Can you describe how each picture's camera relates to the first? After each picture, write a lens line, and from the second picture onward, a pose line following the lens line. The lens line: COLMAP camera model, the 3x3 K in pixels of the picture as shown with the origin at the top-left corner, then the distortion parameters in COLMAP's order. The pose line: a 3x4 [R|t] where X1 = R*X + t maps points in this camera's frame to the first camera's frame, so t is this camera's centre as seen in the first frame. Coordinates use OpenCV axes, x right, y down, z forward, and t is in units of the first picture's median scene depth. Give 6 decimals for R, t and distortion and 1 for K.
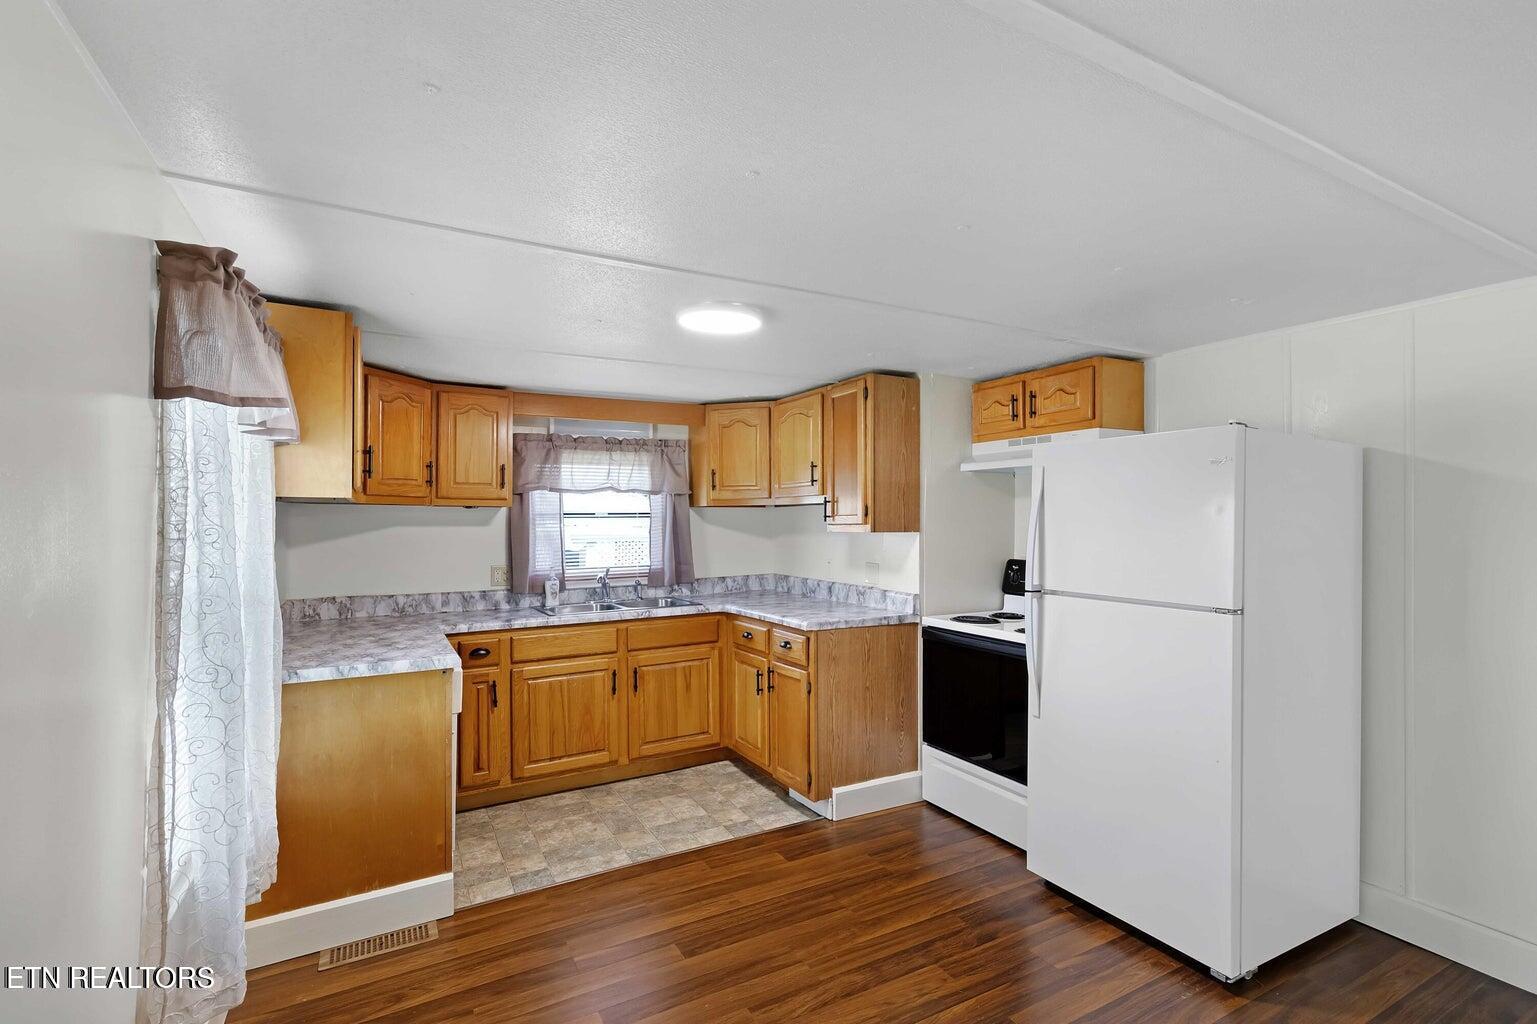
lens RADIAL K [[713.2, 0, 793.1], [0, 713.2, 519.9], [0, 0, 1]] dist [0.000829, 0.000738]
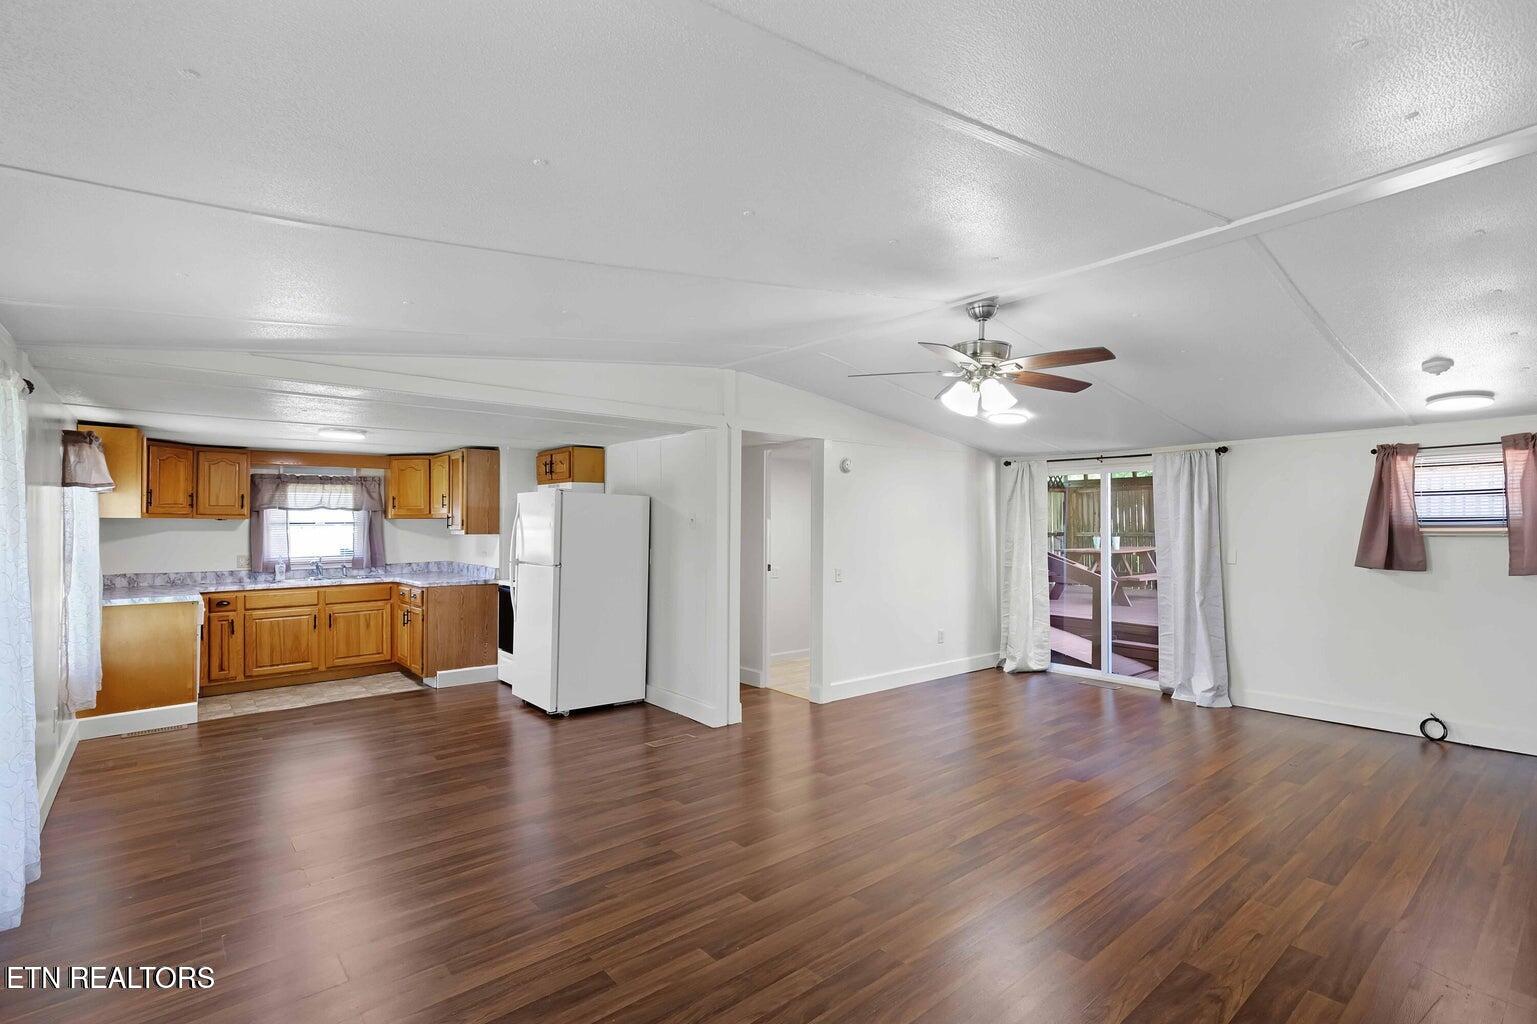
lens RADIAL K [[713.2, 0, 793.1], [0, 713.2, 519.9], [0, 0, 1]] dist [0.000829, 0.000738]
pose [[0.980587, 0.002358, 0.196072, 0.563525], [-0.001727, 0.999993, -0.003388, -0.014654], [-0.196079, 0.002984, 0.980584, -0.950368]]
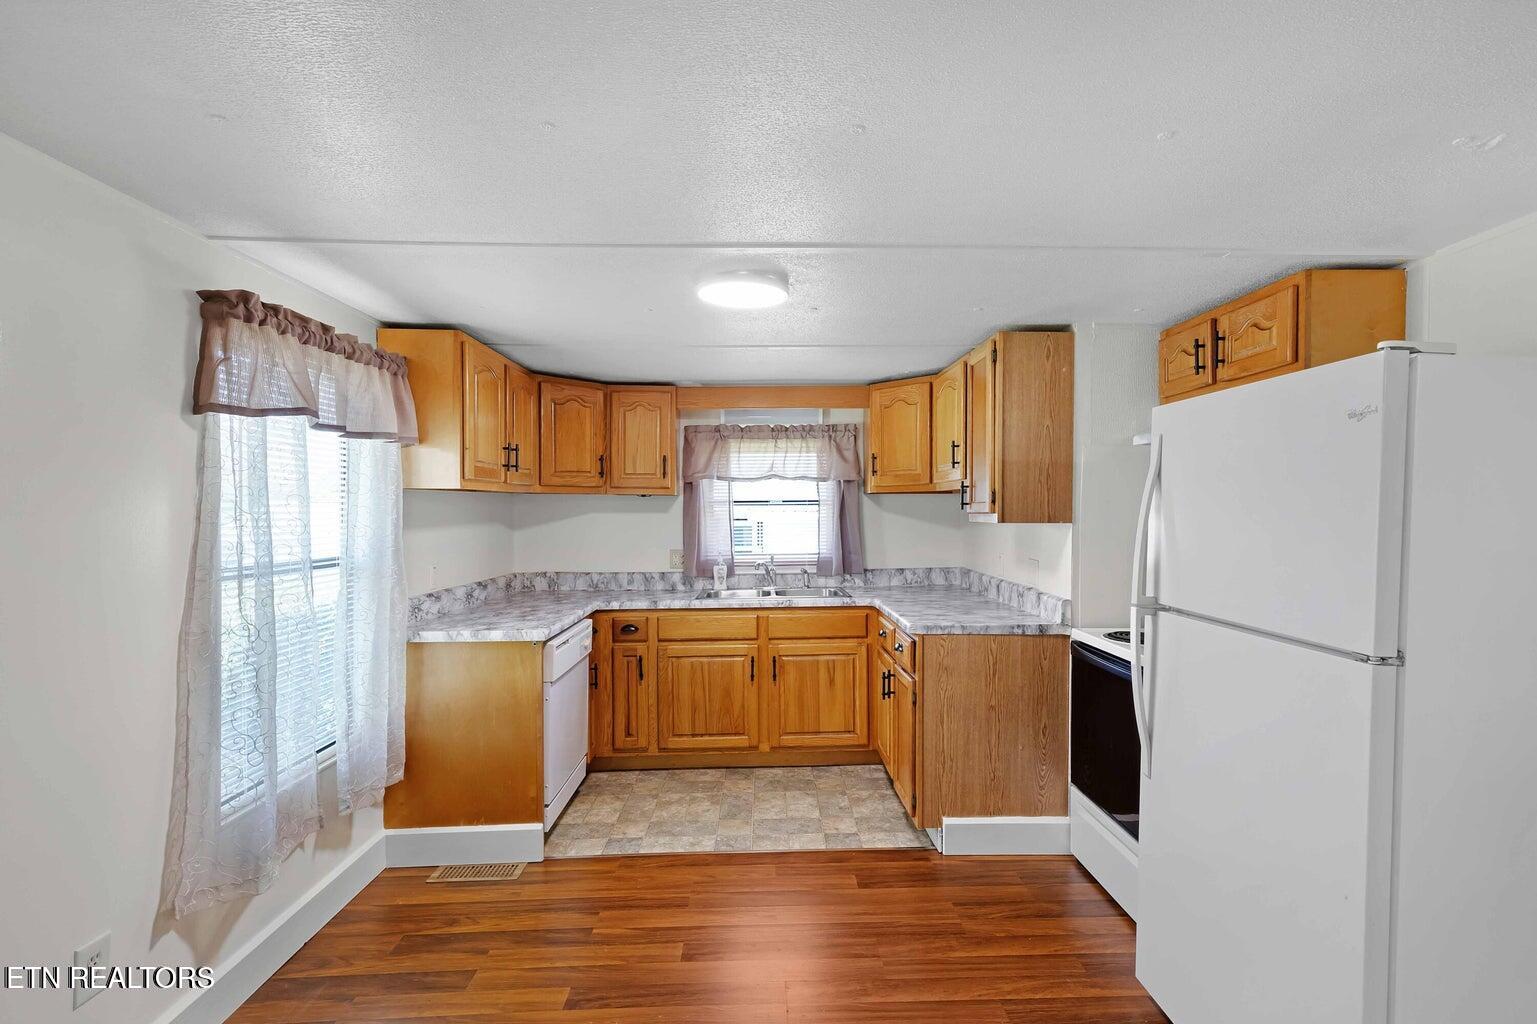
lens RADIAL K [[713.2, 0, 793.1], [0, 713.2, 519.9], [0, 0, 1]] dist [0.000829, 0.000738]
pose [[0.888007, 0.009324, -0.459736, 0.271934], [-0.000923, 0.999829, 0.018496, -0.001141], [0.459829, -0.016001, 0.887863, 0.141777]]
